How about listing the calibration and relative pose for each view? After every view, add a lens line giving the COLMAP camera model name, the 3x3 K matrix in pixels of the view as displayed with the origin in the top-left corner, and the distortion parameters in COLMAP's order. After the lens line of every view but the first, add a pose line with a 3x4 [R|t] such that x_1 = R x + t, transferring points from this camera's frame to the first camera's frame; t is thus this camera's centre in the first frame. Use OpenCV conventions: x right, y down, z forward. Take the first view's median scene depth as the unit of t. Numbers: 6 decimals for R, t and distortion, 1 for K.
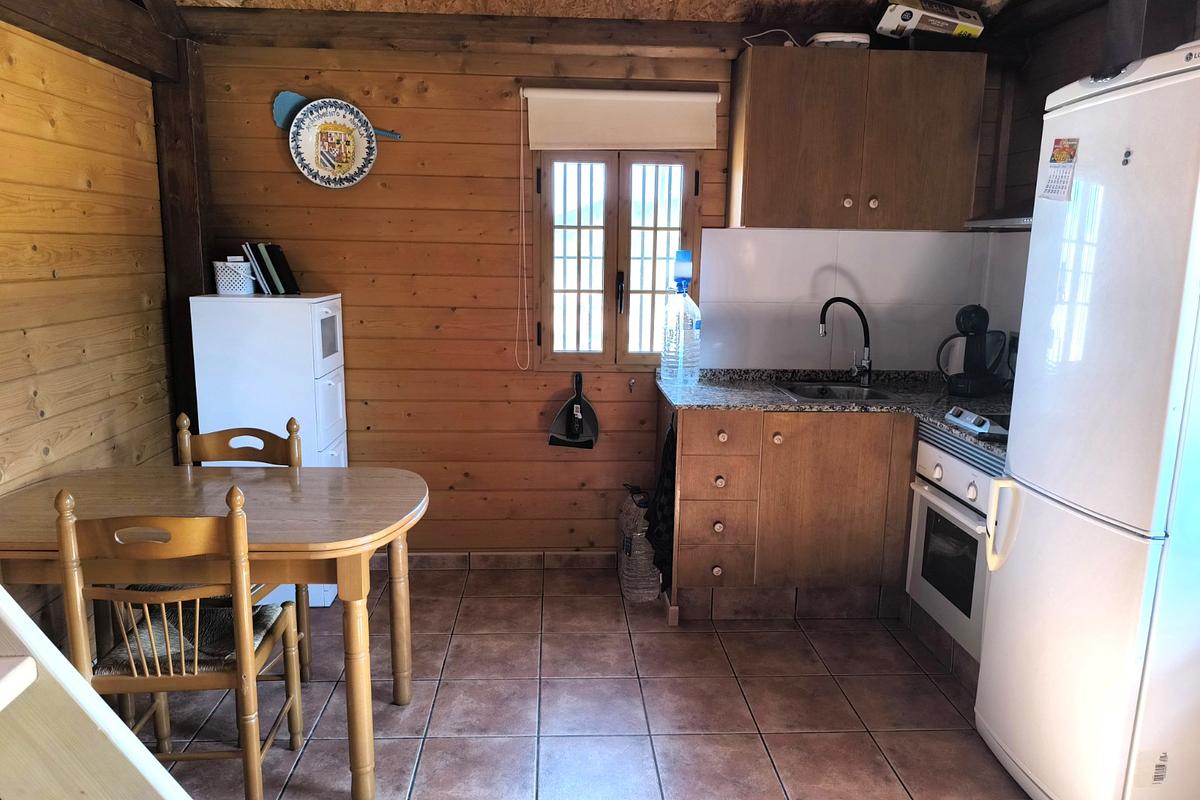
lens RADIAL K [[813.4, 0, 600.0], [0, 813.4, 400.0], [0, 0, 1]] dist [0.000909, -0.005779]
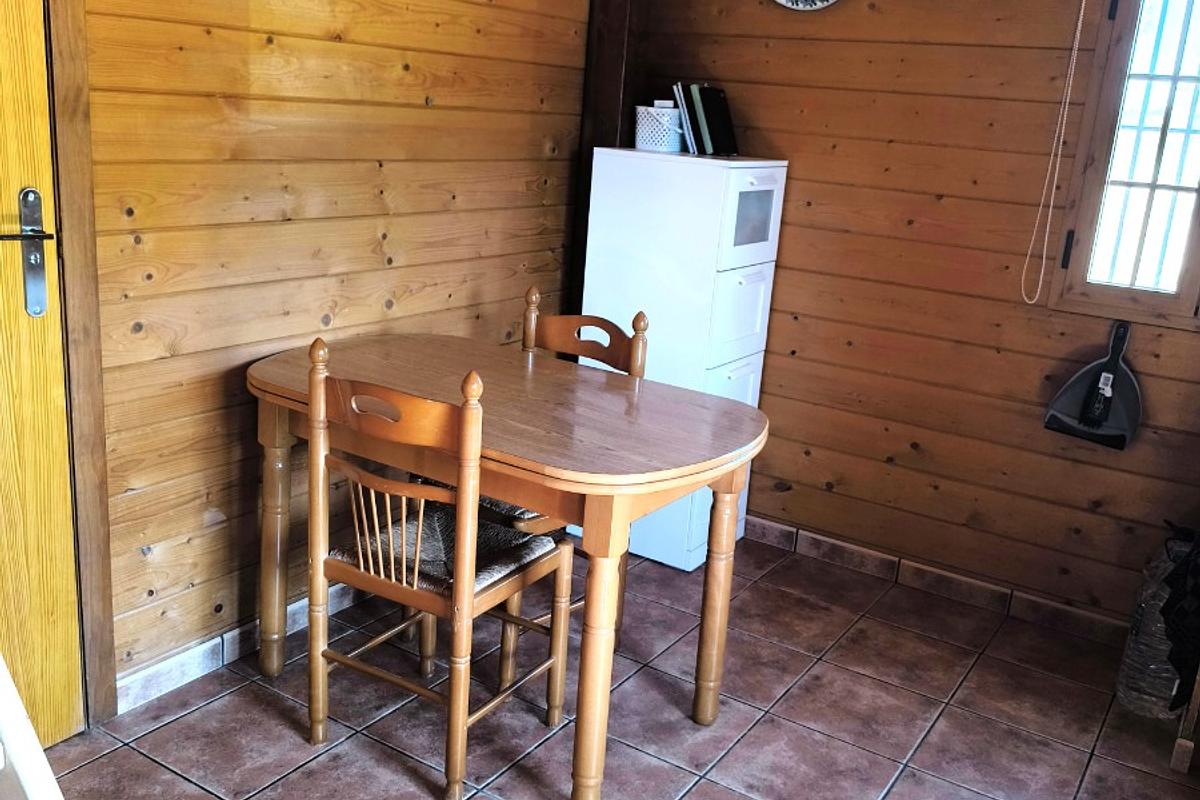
lens RADIAL K [[1087.2, 0, 601.7], [0, 1087.2, 412.4], [0, 0, 1]] dist [0.049542, -0.111088]
pose [[0.806741, 0.202639, -0.555073, 0.141848], [-0.164907, 0.979247, 0.117816, 0.000554], [0.567428, -0.003512, 0.823416, 0.120414]]
